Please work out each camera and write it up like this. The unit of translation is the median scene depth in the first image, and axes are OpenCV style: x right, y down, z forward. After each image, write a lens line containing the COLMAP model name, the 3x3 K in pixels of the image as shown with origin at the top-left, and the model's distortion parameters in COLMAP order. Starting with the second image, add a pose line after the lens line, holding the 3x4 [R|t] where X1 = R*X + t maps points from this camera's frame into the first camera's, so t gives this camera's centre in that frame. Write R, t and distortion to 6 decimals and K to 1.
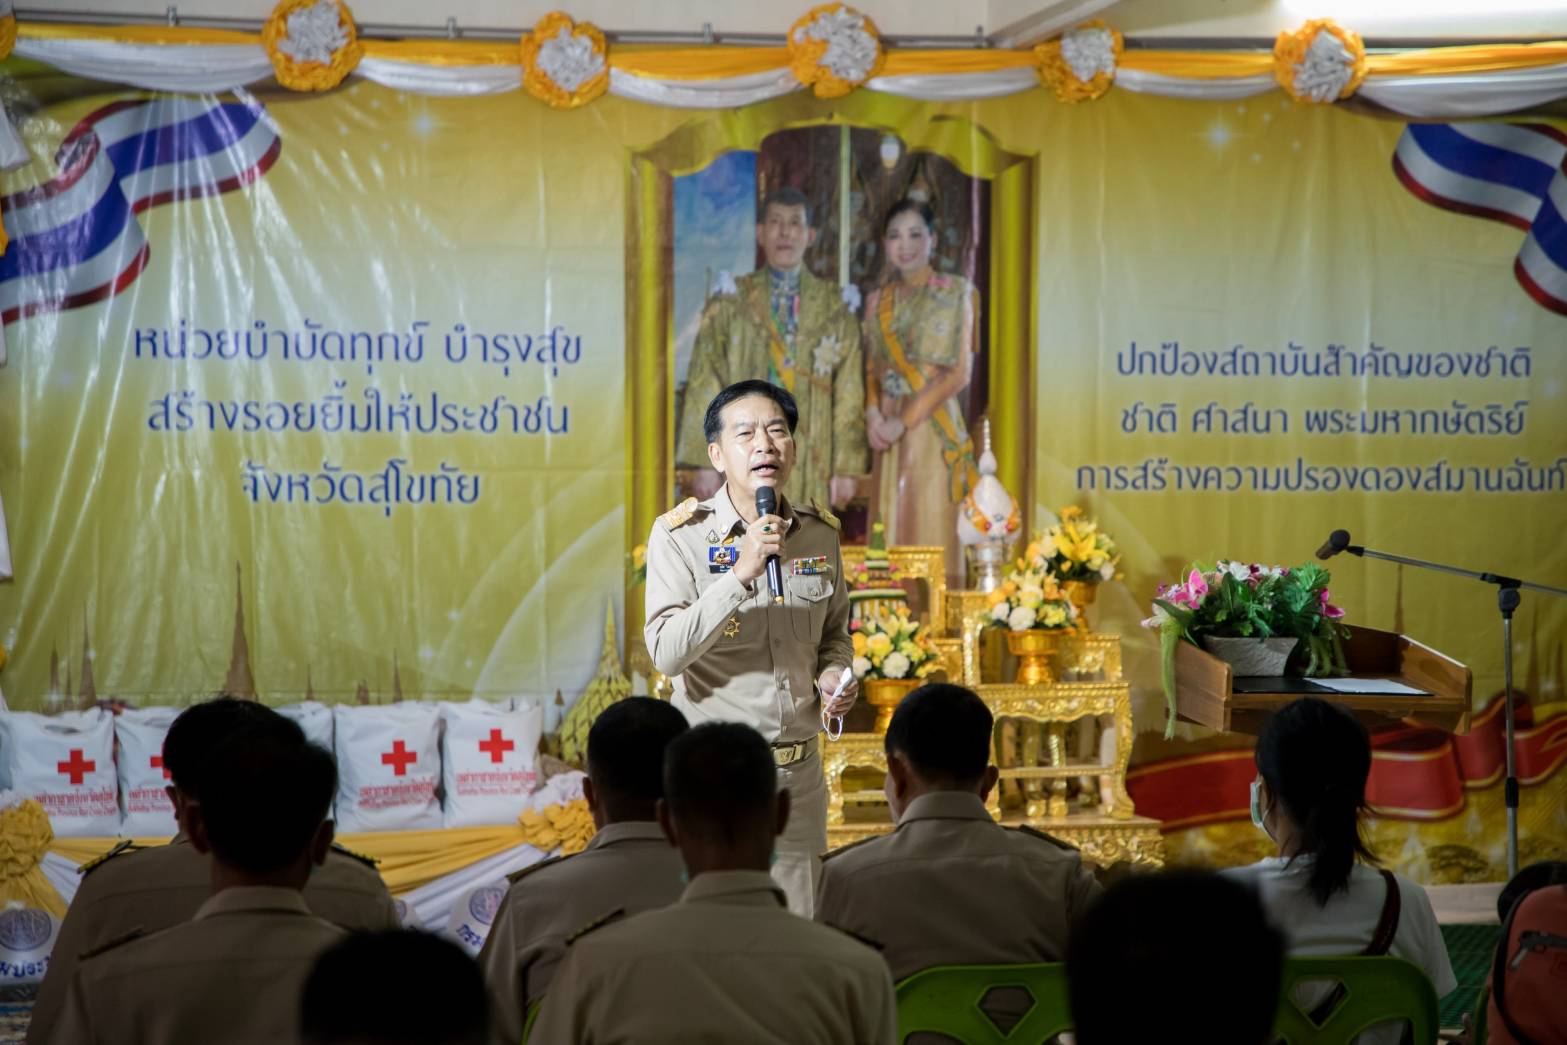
lens RADIAL K [[1906.8, 0, 783.5], [0, 1906.8, 522.5], [0, 0, 1]] dist [0.140670, 0.079632]
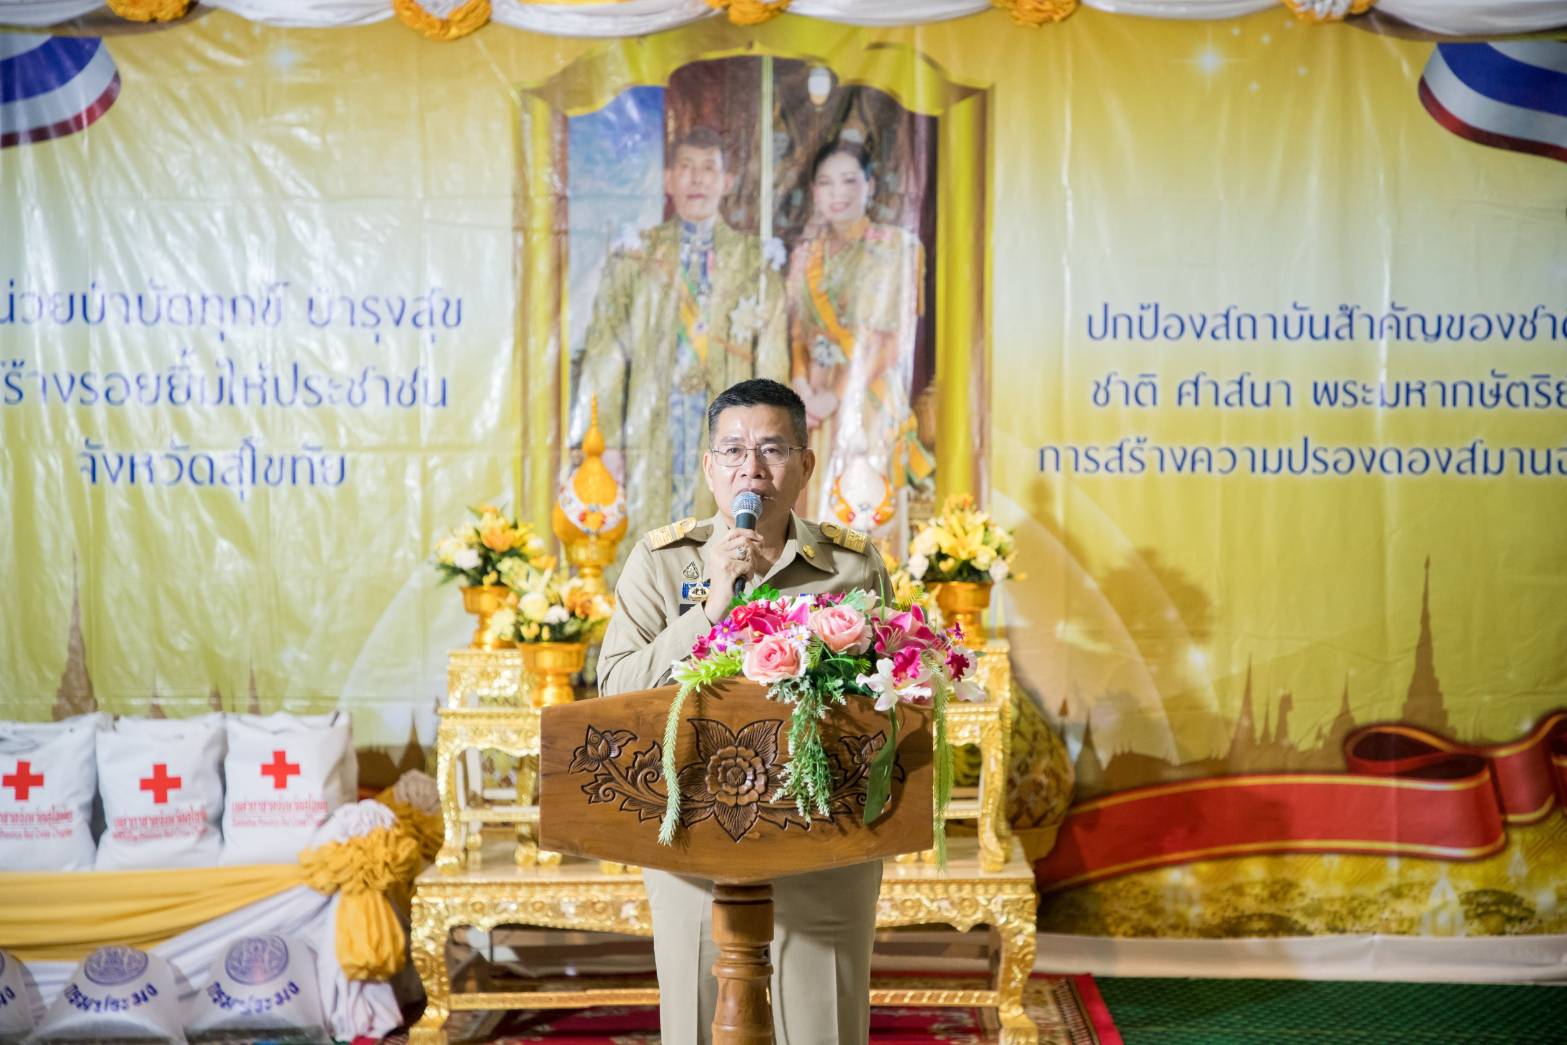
lens RADIAL K [[1906.8, 0, 783.5], [0, 1906.8, 522.5], [0, 0, 1]] dist [0.140670, 0.079632]
pose [[0.995363, 0.004422, -0.096084, 0.125103], [-0.003517, 0.999948, 0.009591, -0.002737], [0.096121, -0.009209, 0.995327, 0.127630]]
